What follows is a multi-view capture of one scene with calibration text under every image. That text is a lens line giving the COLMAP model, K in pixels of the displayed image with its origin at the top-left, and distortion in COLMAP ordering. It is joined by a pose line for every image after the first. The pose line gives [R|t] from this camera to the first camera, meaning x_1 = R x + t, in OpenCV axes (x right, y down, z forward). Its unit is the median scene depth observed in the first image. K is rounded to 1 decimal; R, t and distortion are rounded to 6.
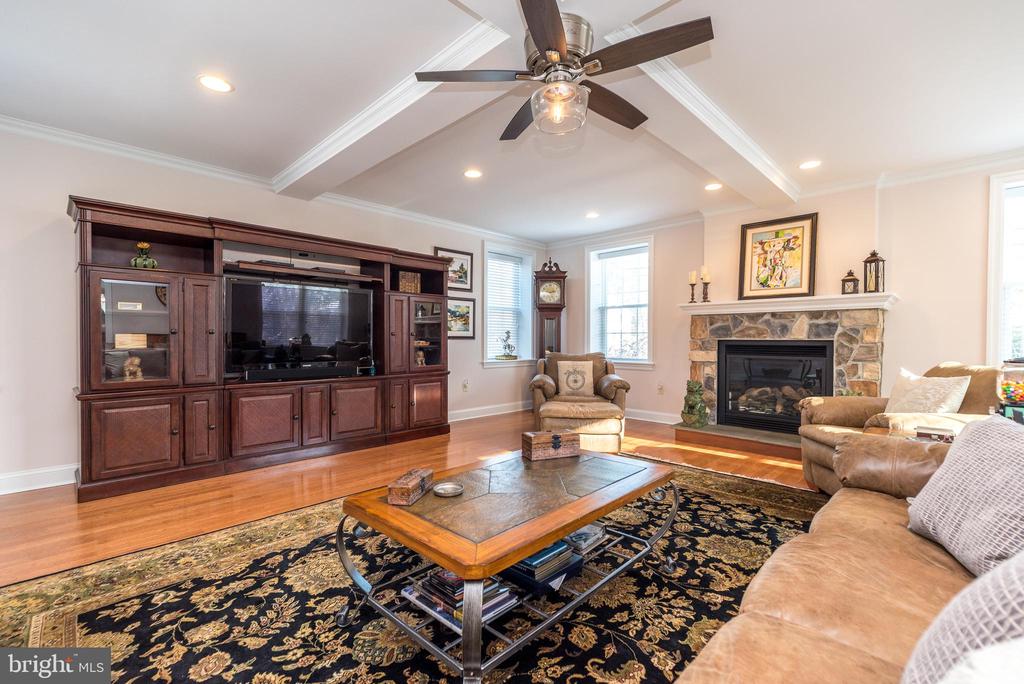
lens RADIAL K [[449.1, 0, 515.4], [0, 449.1, 341.3], [0, 0, 1]] dist [0.012025, -0.001144]
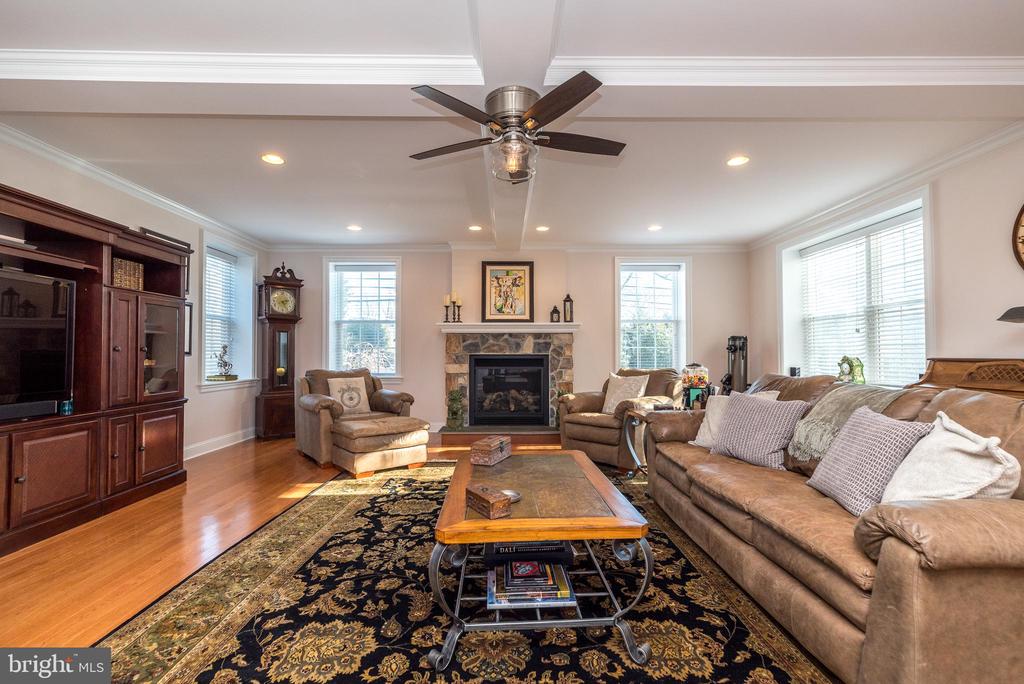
lens RADIAL K [[449.1, 0, 518.8], [0, 449.1, 340.8], [0, 0, 1]] dist [0.012025, -0.001144]
pose [[0.697621, 0.015143, 0.716307, -0.339956], [0.007357, 0.999572, -0.028297, -0.005194], [-0.716429, 0.025011, 0.697211, 0.081454]]
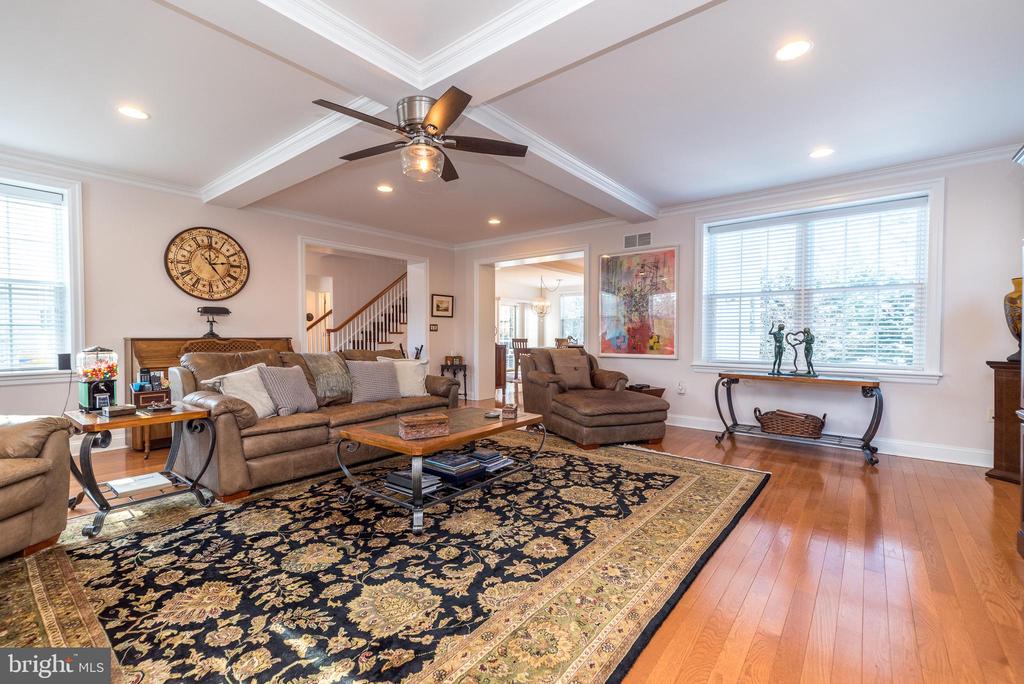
lens RADIAL K [[449.1, 0, 502.7], [0, 449.1, 341.5], [0, 0, 1]] dist [0.012025, -0.001144]
pose [[-0.996823, -0.002253, -0.079618, -0.015555], [-0.003844, 0.999796, 0.019833, -0.006555], [0.079557, 0.020076, -0.996628, 1.081912]]
